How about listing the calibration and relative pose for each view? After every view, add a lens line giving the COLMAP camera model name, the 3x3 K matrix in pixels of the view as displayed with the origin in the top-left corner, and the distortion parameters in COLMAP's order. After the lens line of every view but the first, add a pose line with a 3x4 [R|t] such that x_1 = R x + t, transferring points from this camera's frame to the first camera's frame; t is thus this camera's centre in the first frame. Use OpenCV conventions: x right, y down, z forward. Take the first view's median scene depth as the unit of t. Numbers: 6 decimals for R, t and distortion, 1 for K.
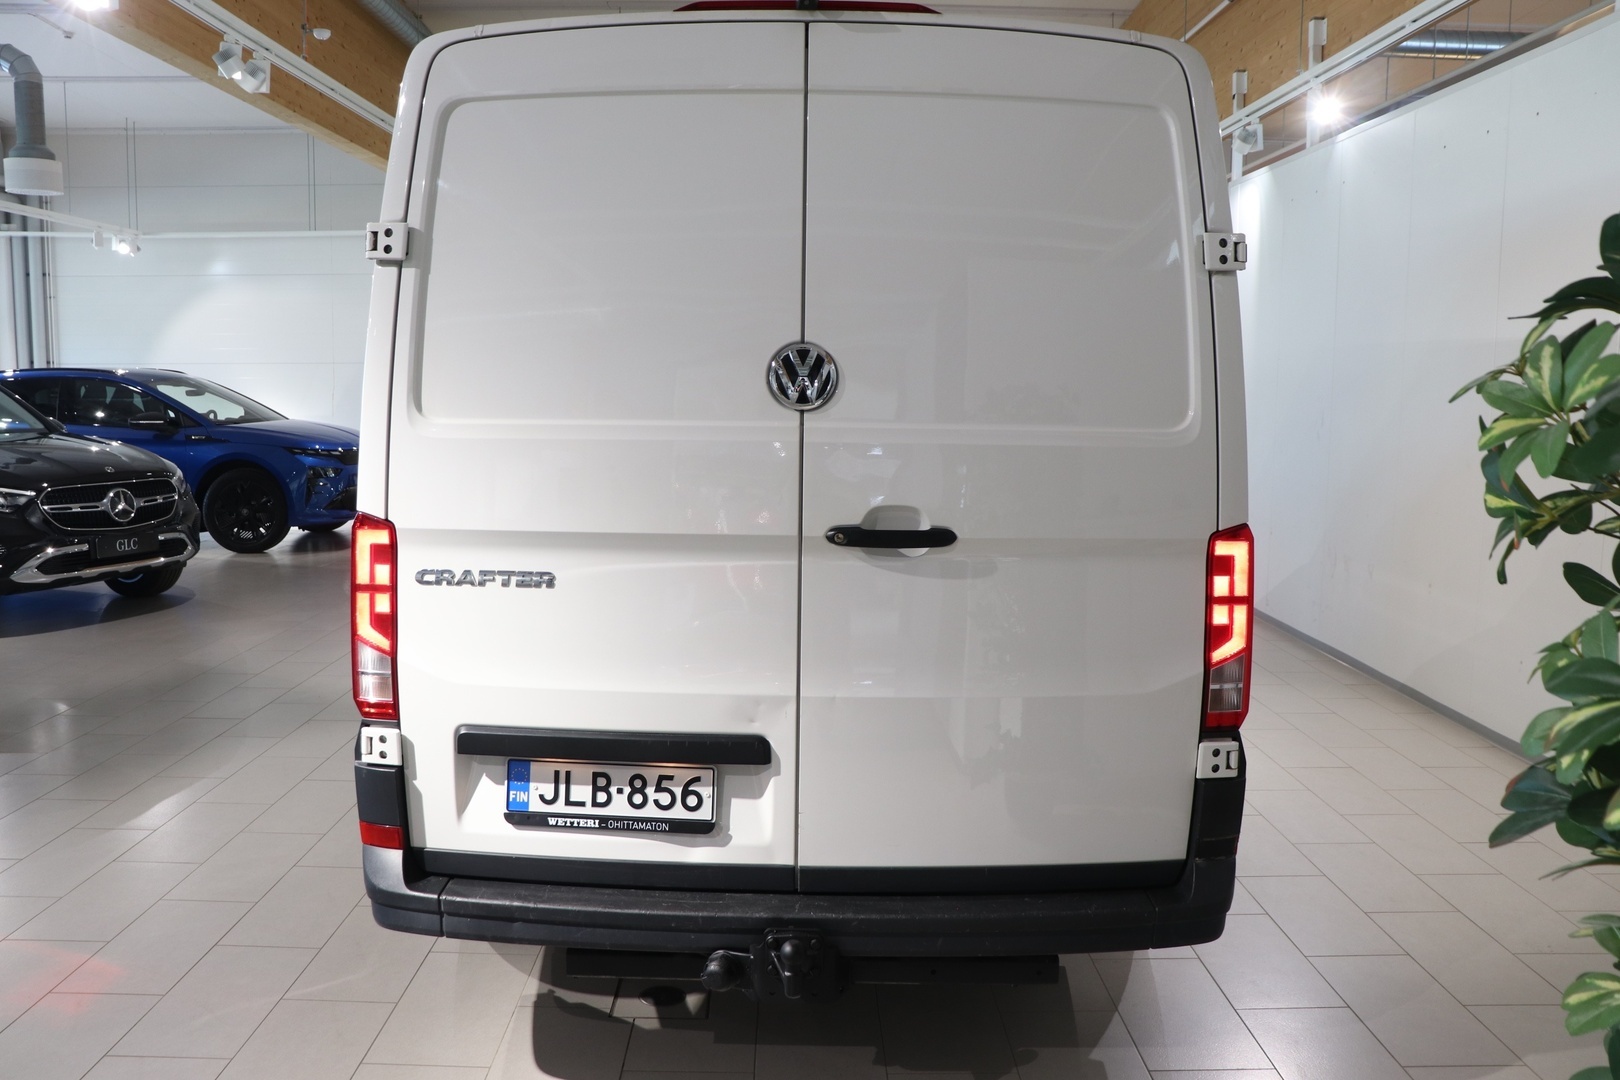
lens RADIAL K [[1331.9, 0, 824.6], [0, 1331.9, 542.8], [0, 0, 1]] dist [-0.176181, 0.165171]
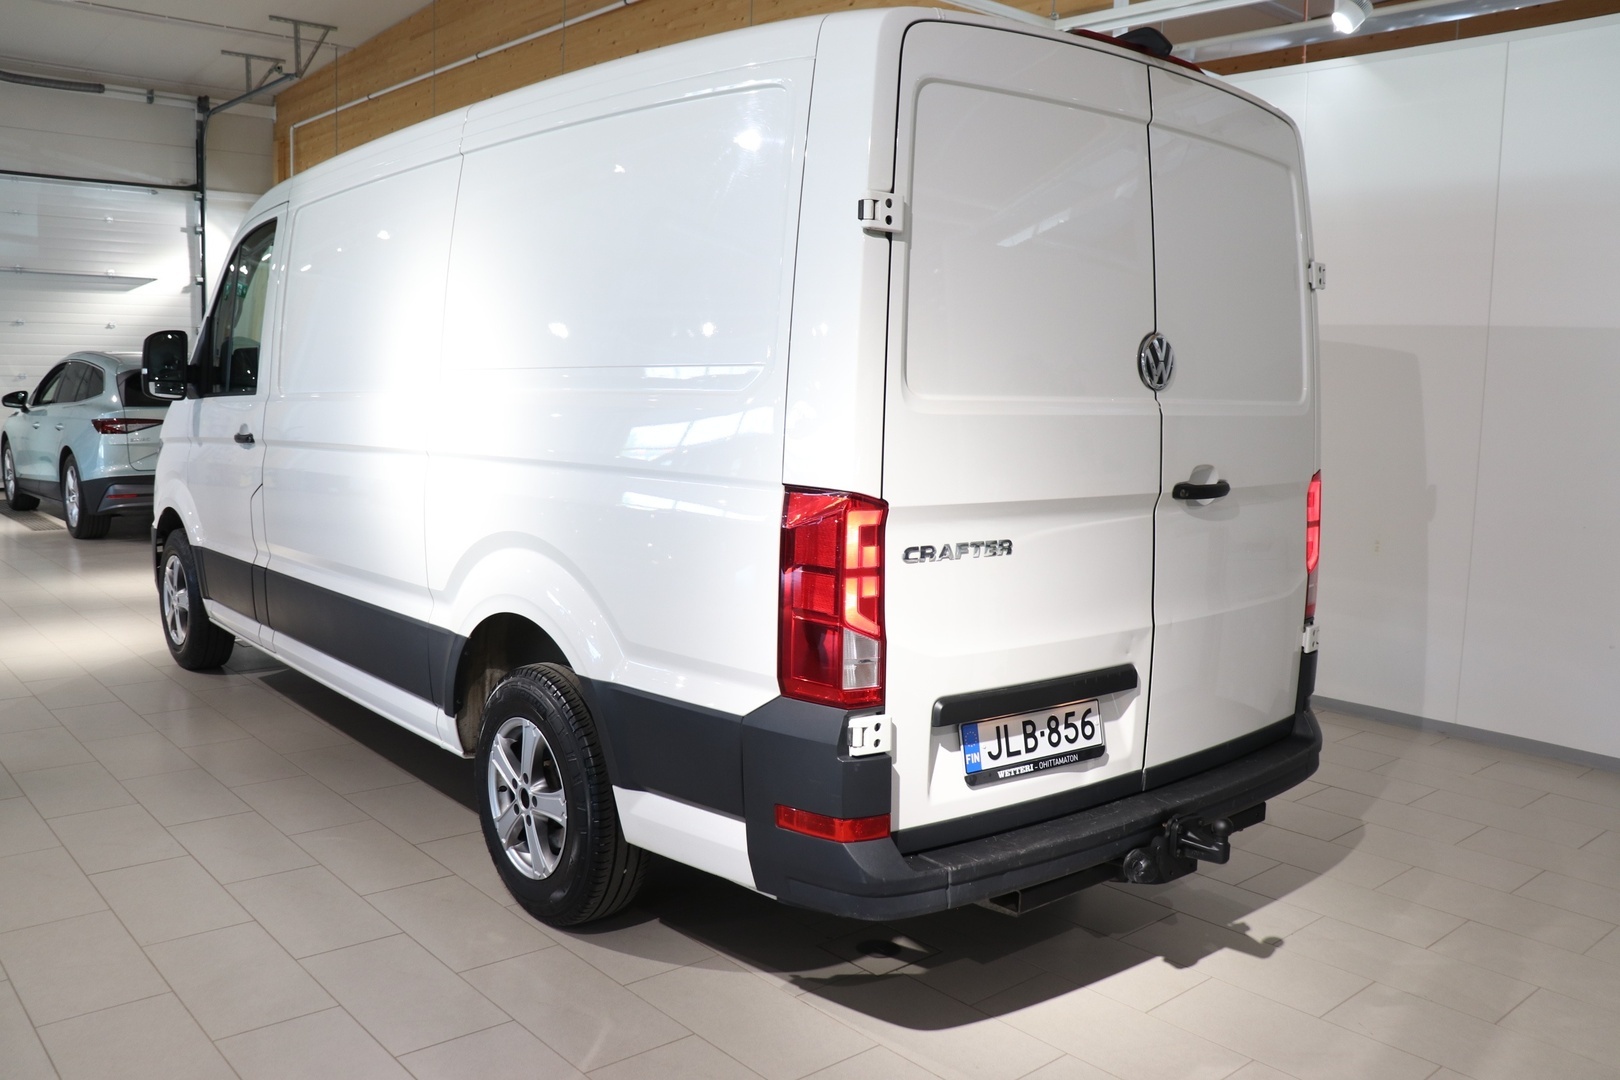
lens RADIAL K [[1331.9, 0, 824.6], [0, 1331.9, 542.8], [0, 0, 1]] dist [-0.176181, 0.165171]
pose [[0.755659, -0.076107, 0.650529, -1.001474], [0.064429, 0.997046, 0.041805, -0.029176], [-0.651789, 0.010323, 0.758330, 0.280005]]
